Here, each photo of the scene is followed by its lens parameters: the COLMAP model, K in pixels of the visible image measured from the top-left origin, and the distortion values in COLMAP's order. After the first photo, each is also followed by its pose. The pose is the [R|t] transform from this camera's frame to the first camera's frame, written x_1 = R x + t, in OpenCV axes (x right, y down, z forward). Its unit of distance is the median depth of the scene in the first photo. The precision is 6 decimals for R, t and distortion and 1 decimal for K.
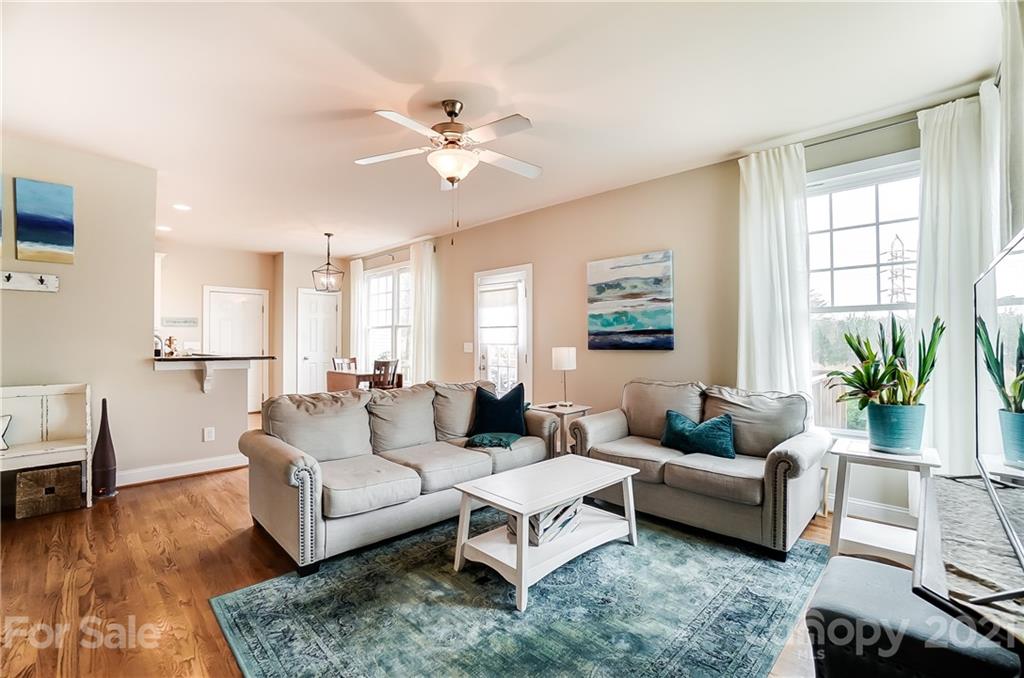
lens RADIAL K [[458.0, 0, 512.0], [0, 458.0, 339.0], [0, 0, 1]] dist [-0.033530, -0.000005]
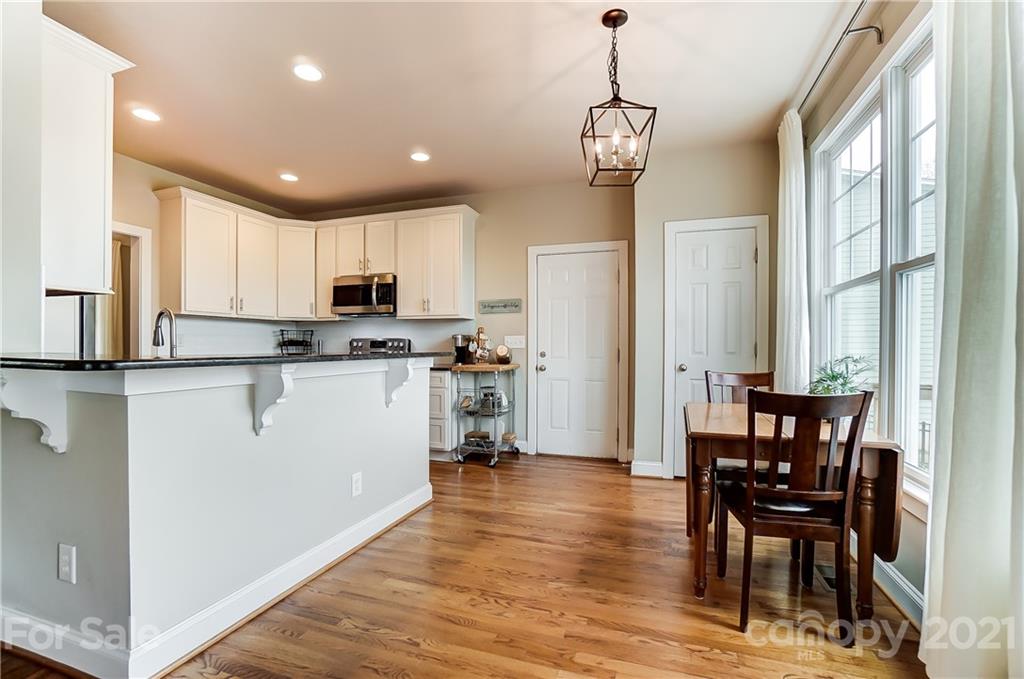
lens RADIAL K [[459.6, 0, 507.5], [0, 459.6, 346.7], [0, 0, 1]] dist [-0.060569, 0.020883]
pose [[0.441776, 0.003465, -0.897119, -0.185179], [-0.001997, 0.999994, 0.002879, 0.032509], [0.897123, 0.000520, 0.441780, 1.110743]]
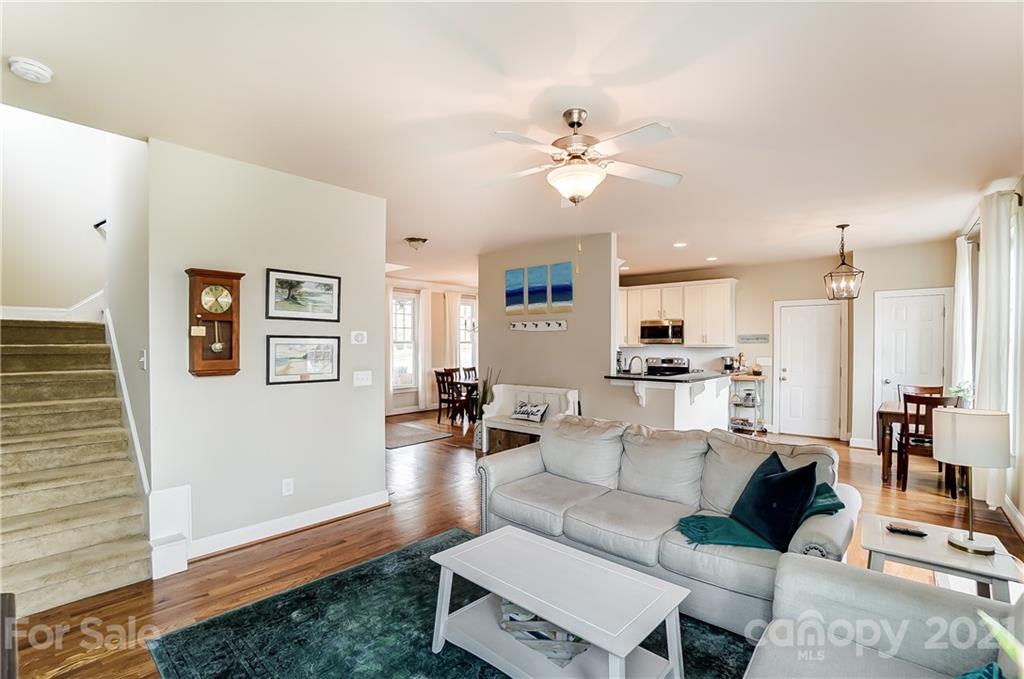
lens RADIAL K [[486.3, 0, 510.4], [0, 486.3, 360.0], [0, 0, 1]] dist [-0.013989, 0.000172]
pose [[0.098609, 0.032159, -0.994607, 0.529557], [0.001977, 0.999469, 0.032512, -0.040502], [0.995124, -0.005172, 0.098493, 0.503468]]
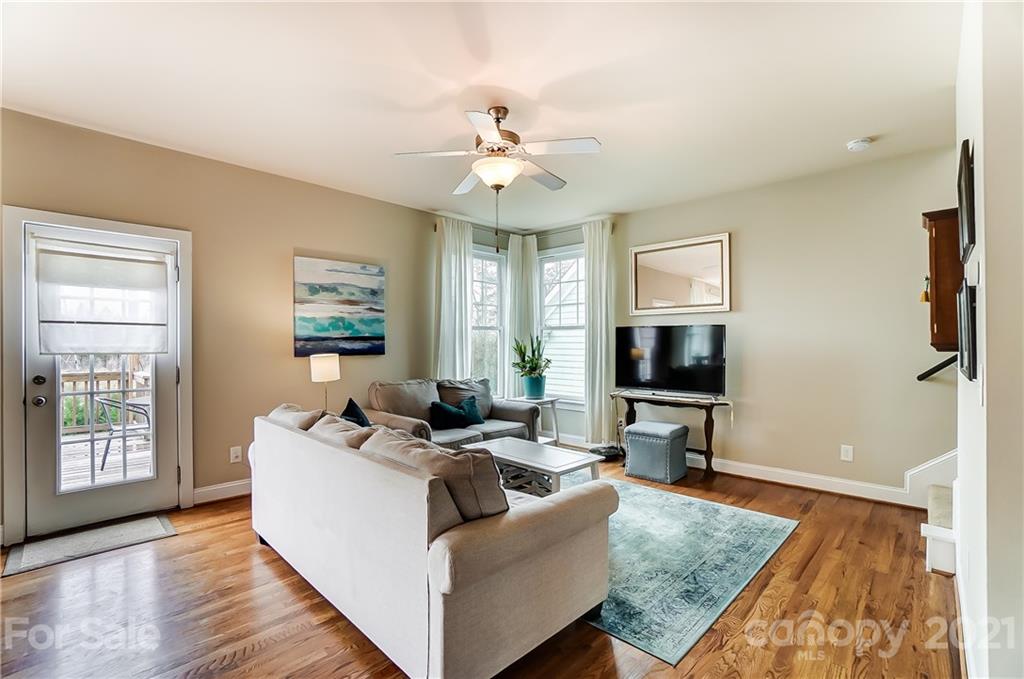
lens RADIAL K [[459.6, 0, 507.5], [0, 459.6, 346.7], [0, 0, 1]] dist [-0.060569, 0.020883]
pose [[-0.021976, -0.004032, 0.999750, -0.742637], [-0.000633, 0.999992, 0.004019, -0.000436], [-0.999758, -0.000545, -0.021979, 0.658979]]
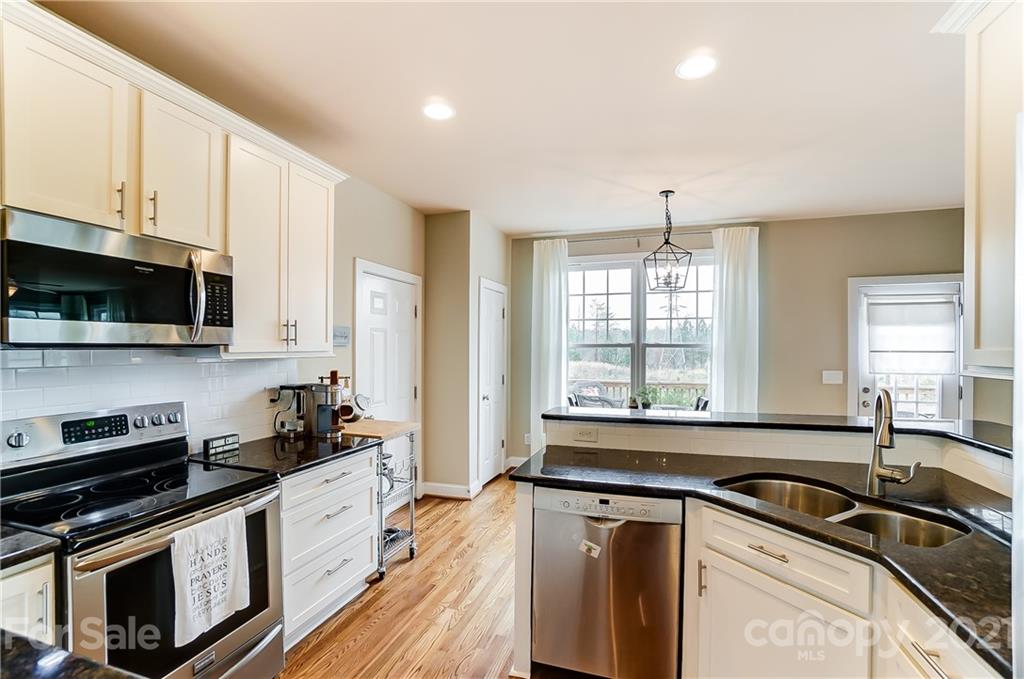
lens RADIAL K [[459.6, 0, 507.5], [0, 459.6, 346.7], [0, 0, 1]] dist [-0.060569, 0.020883]
pose [[0.893742, 0.001687, 0.448578, -1.217189], [-0.000965, 0.999998, -0.001840, -0.041566], [-0.448580, 0.001211, 0.893742, 0.813095]]
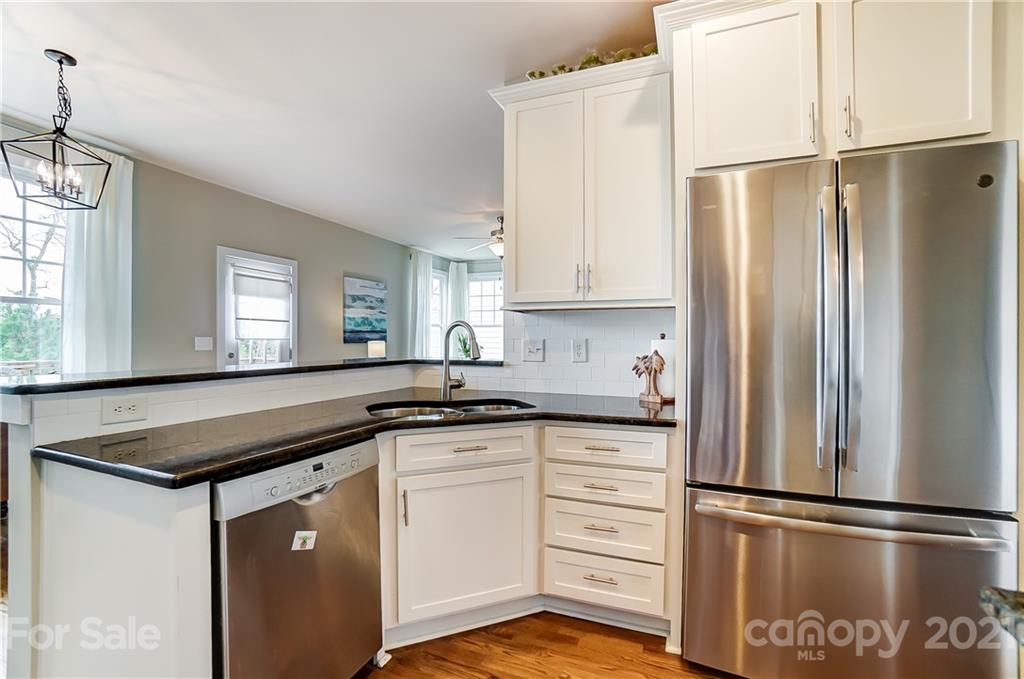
lens RADIAL K [[451.8, 0, 509.4], [0, 451.8, 343.9], [0, 0, 1]] dist [-0.064541, 0.025075]
pose [[-0.390456, -0.009703, 0.920570, -1.274725], [-0.006178, 0.999950, 0.007919, 0.012025], [-0.920601, -0.002595, -0.390497, 1.136288]]
